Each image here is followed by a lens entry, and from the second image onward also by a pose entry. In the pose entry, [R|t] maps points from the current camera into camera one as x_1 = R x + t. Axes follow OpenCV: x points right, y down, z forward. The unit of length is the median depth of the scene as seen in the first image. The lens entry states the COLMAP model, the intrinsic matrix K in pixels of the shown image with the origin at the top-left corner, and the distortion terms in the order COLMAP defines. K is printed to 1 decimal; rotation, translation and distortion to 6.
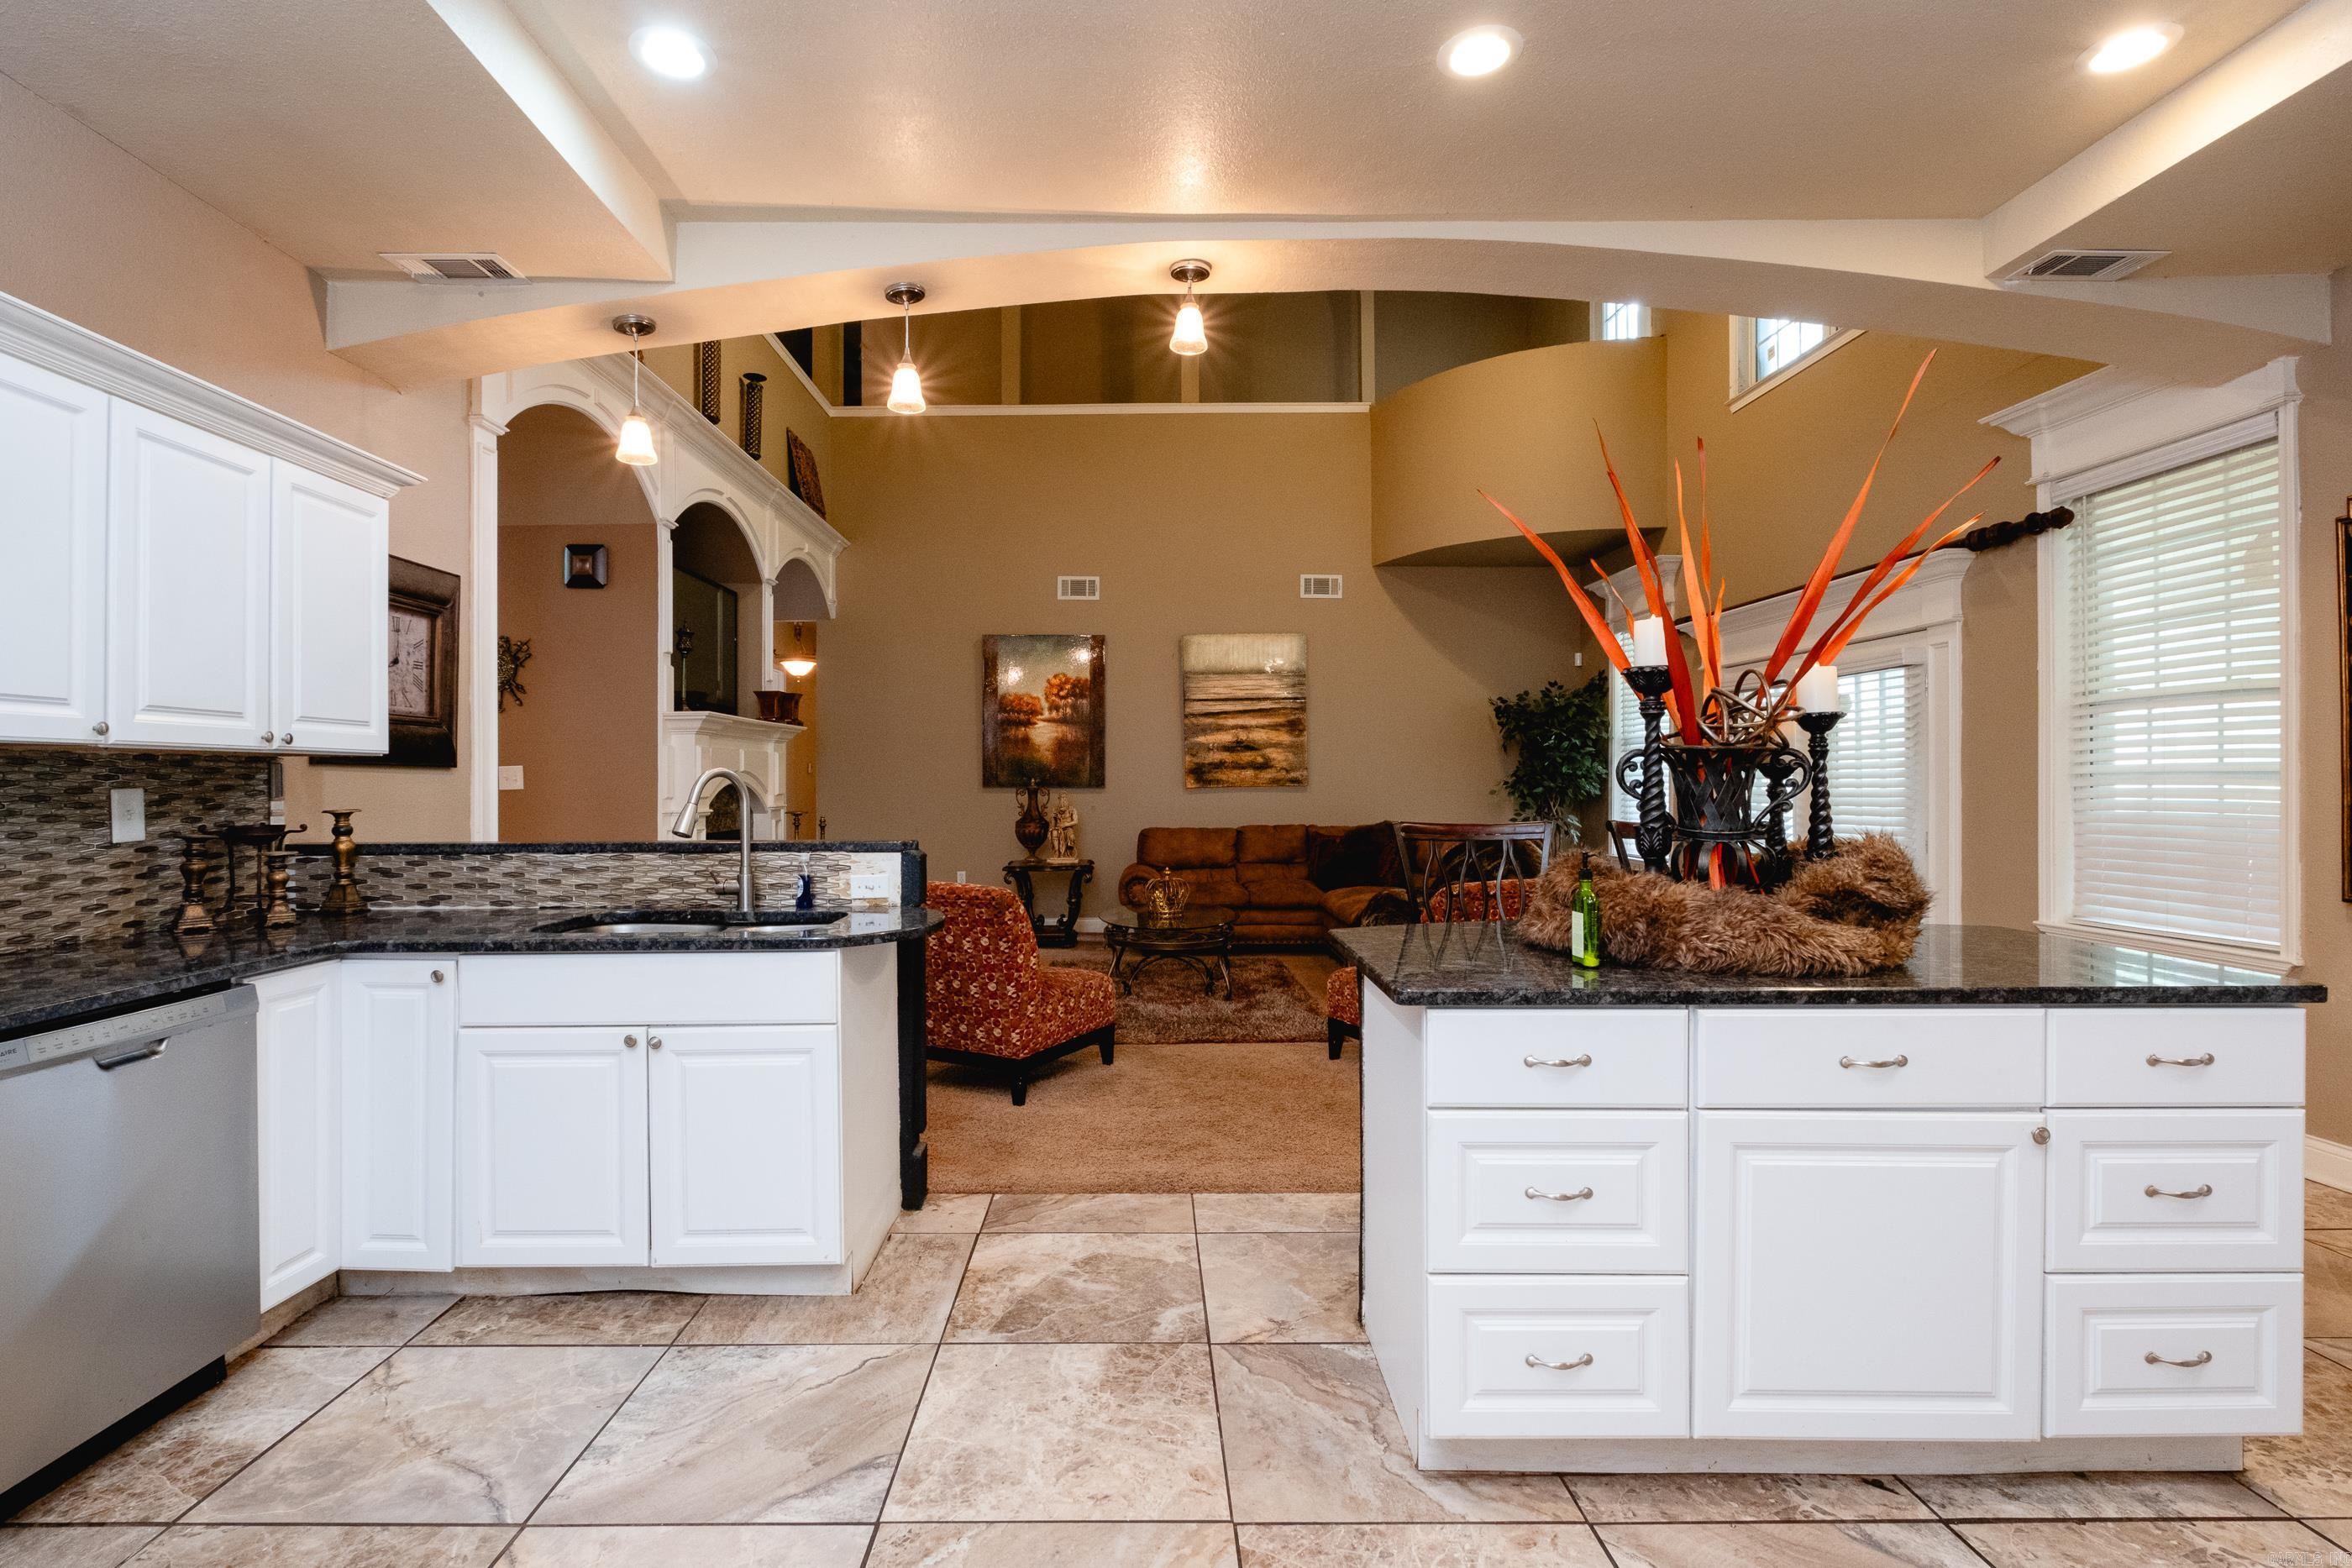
lens RADIAL K [[1110.4, 0, 1138.5], [0, 1110.4, 785.6], [0, 0, 1]] dist [-0.003181, -0.000693]
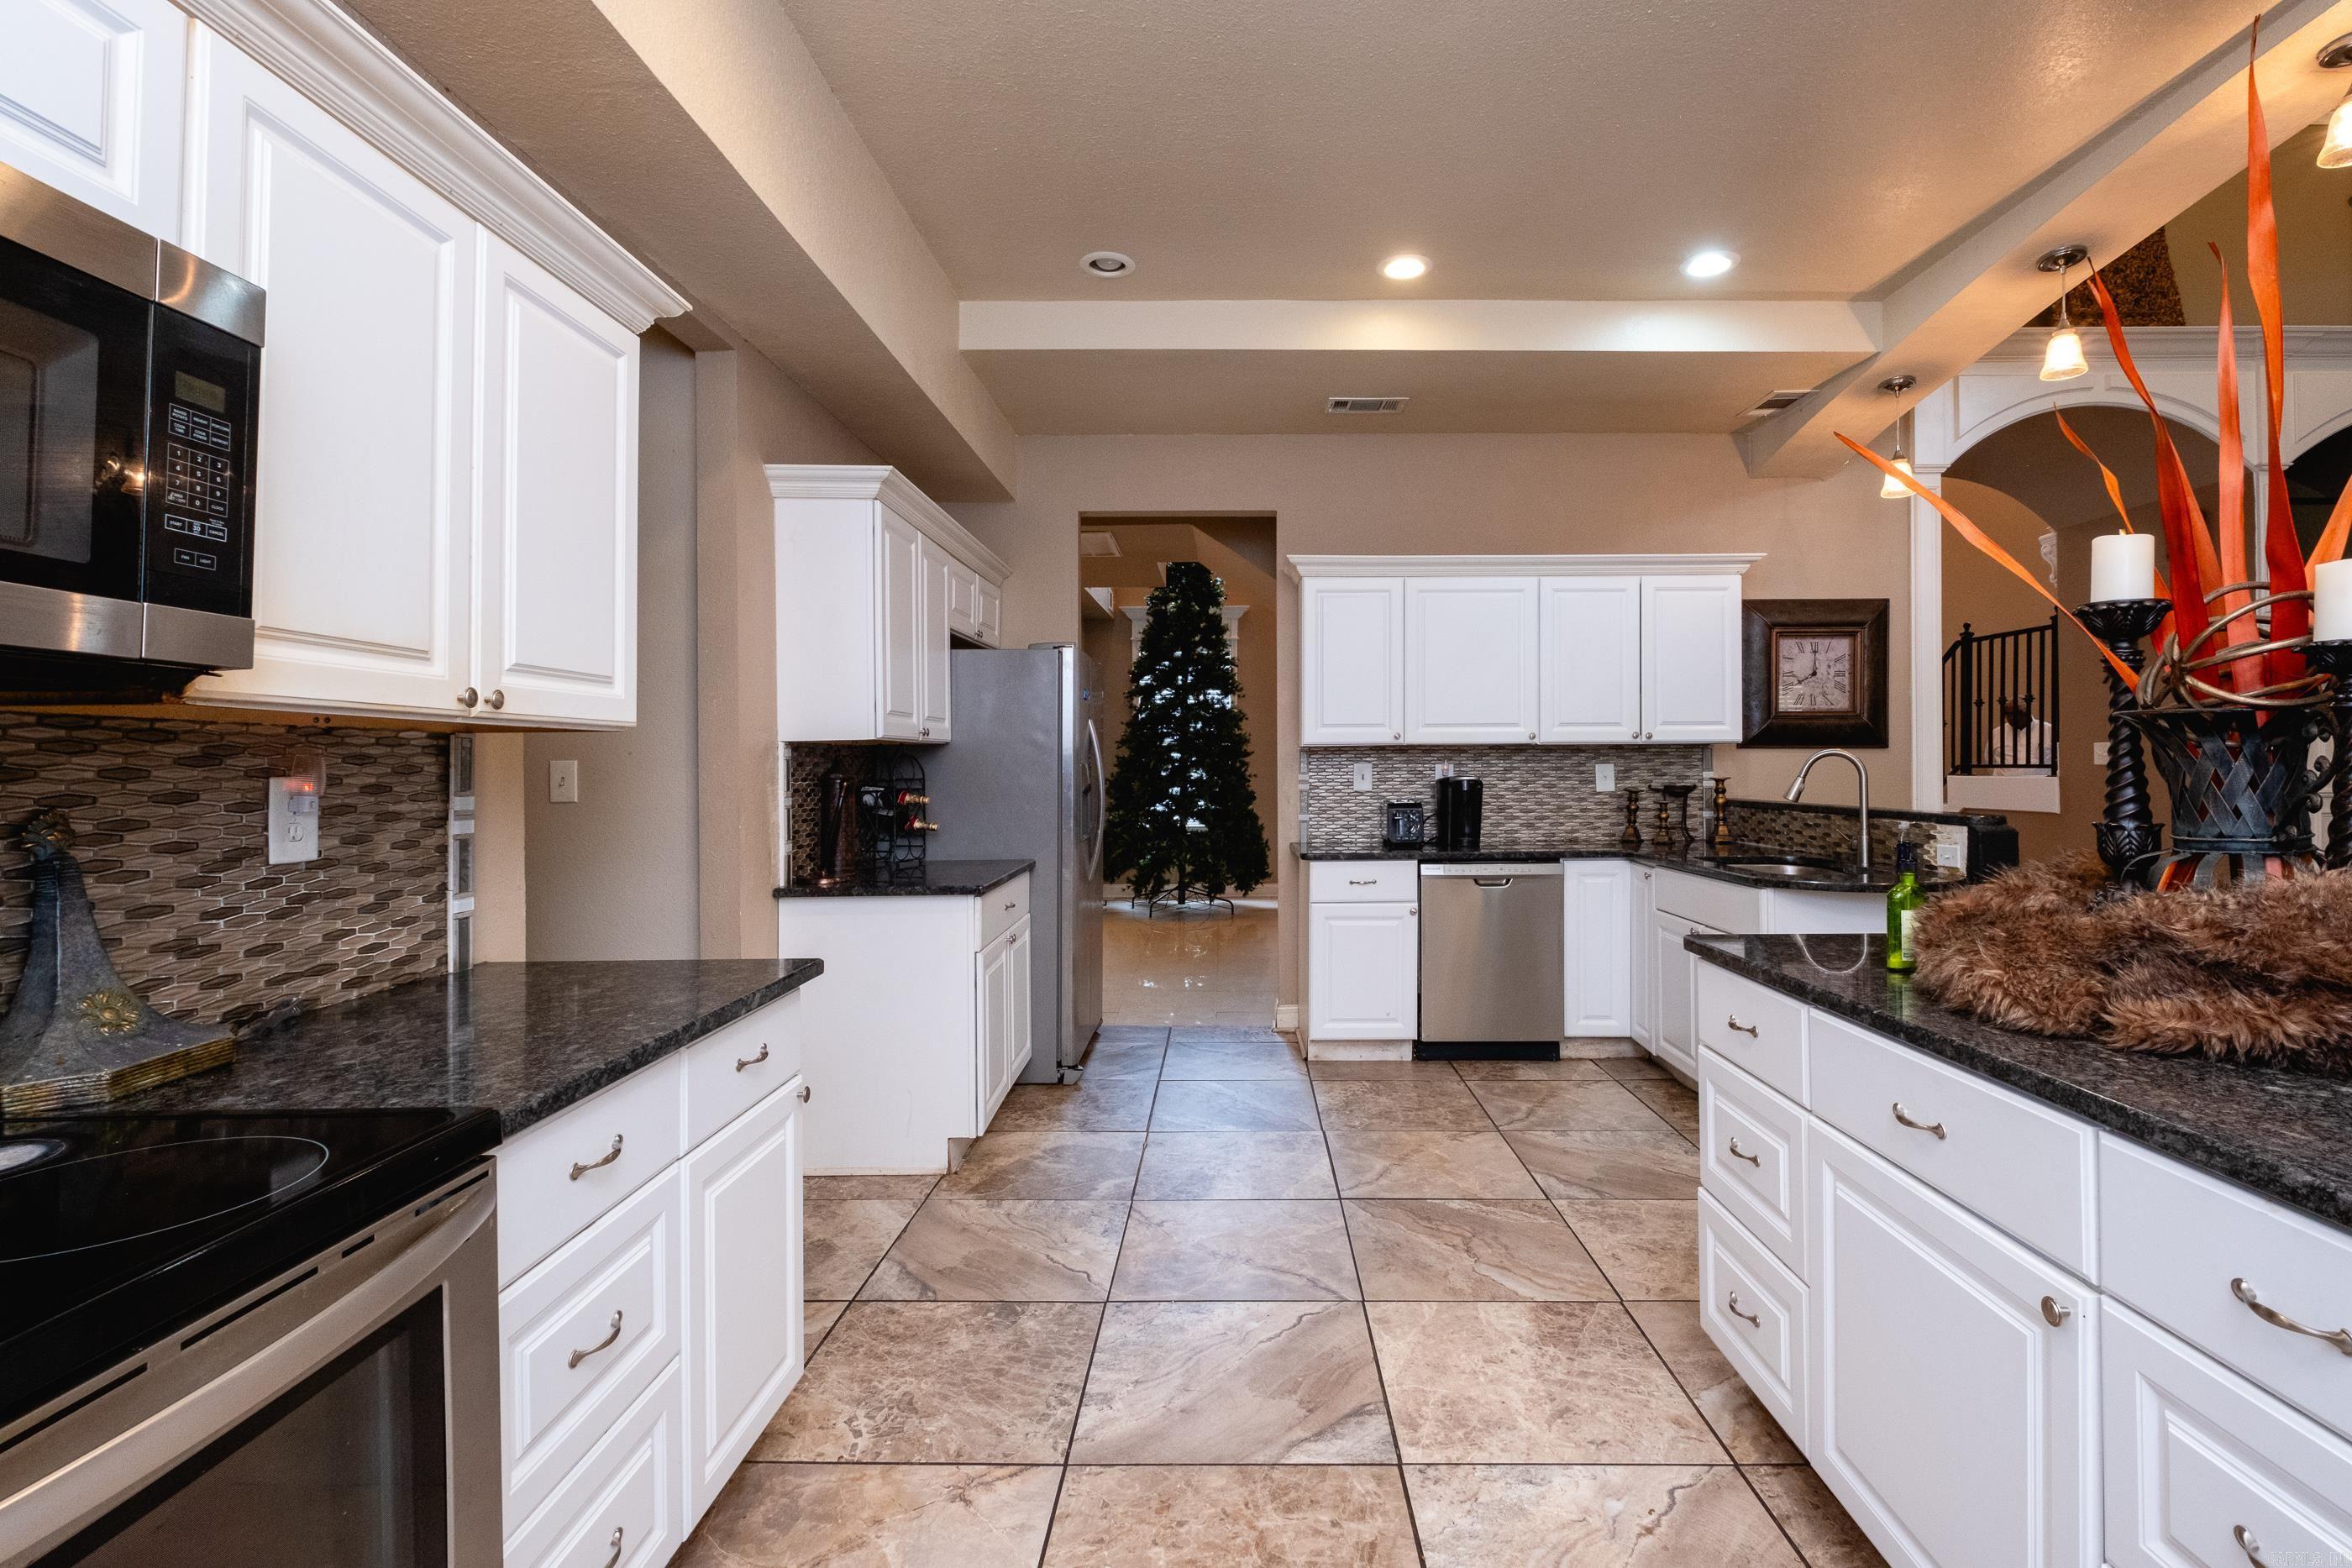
lens RADIAL K [[1103.1, 0, 1225.7], [0, 1103.1, 757.7], [0, 0, 1]] dist [-0.000171, -0.000715]
pose [[-0.009187, -0.002490, -0.999955, 0.764031], [0.001389, 0.999996, -0.002503, -0.003098], [0.999957, -0.001412, -0.009184, 0.274338]]
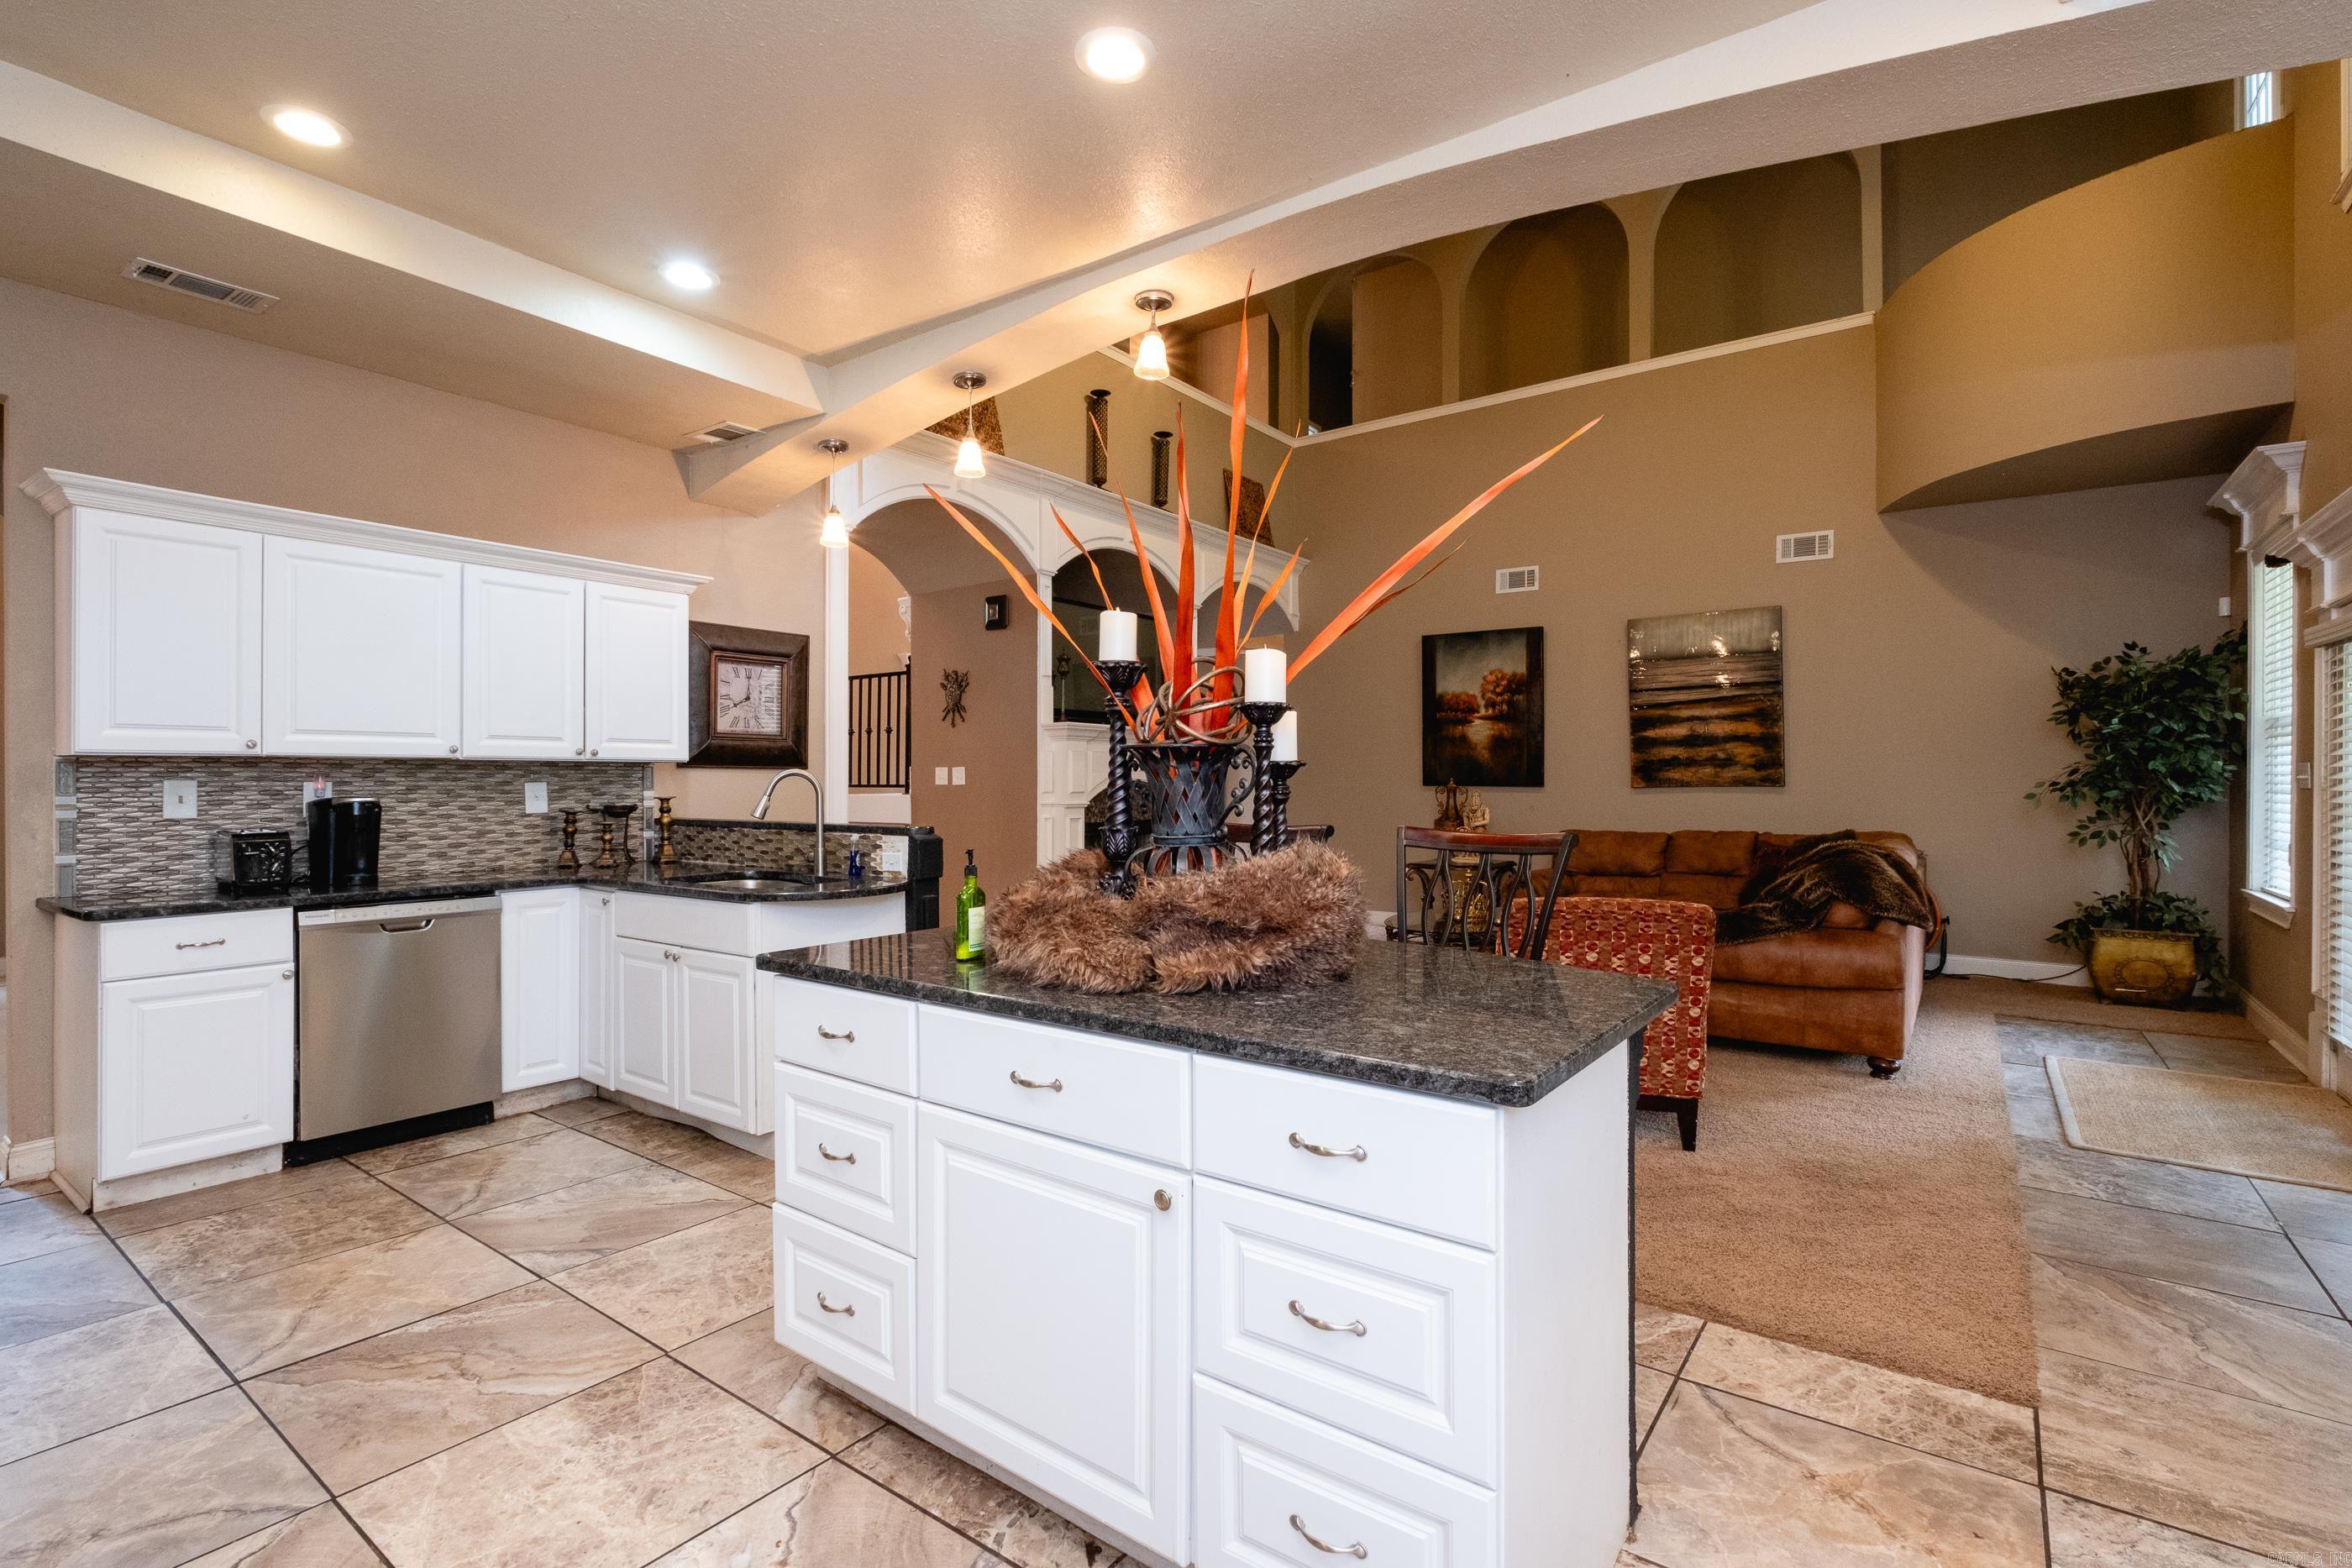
lens RADIAL K [[1081.9, 0, 1181.4], [0, 1081.9, 786.5], [0, 0, 1]] dist [-0.002168, -0.000956]
pose [[0.805627, 0.006147, -0.592392, 0.686586], [-0.004611, 0.999981, 0.004105, -0.002011], [0.592406, -0.000576, 0.805640, 0.178951]]
